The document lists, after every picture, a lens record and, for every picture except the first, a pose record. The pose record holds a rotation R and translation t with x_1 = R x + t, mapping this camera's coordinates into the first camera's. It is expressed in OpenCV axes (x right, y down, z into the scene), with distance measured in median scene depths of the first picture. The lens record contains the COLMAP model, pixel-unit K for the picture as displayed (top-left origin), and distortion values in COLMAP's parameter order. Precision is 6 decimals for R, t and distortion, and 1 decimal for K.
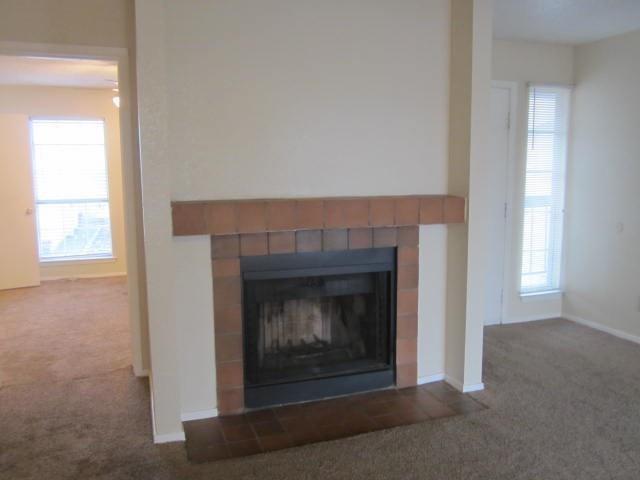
lens RADIAL K [[533.4, 0, 320.0], [0, 533.4, 240.0], [0, 0, 1]] dist [-0.017583, -0.001945]
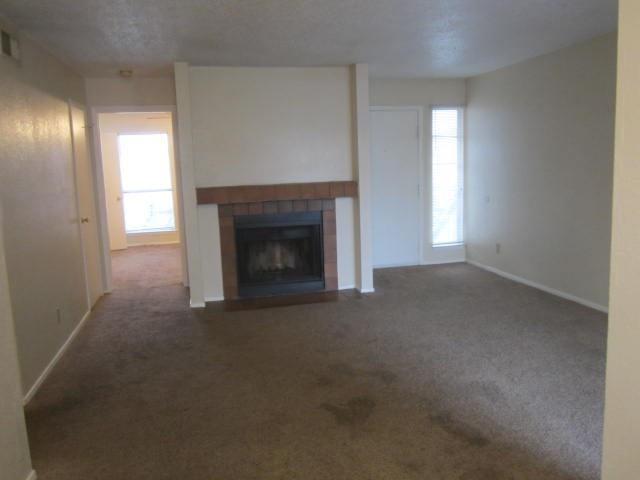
lens RADIAL K [[533.4, 0, 320.0], [0, 533.4, 240.0], [0, 0, 1]] dist [-0.017583, -0.001945]
pose [[0.992876, -0.010385, -0.118696, 0.337370], [0.012953, 0.999698, 0.020887, 0.071495], [0.118443, -0.022276, 0.992711, -0.757918]]
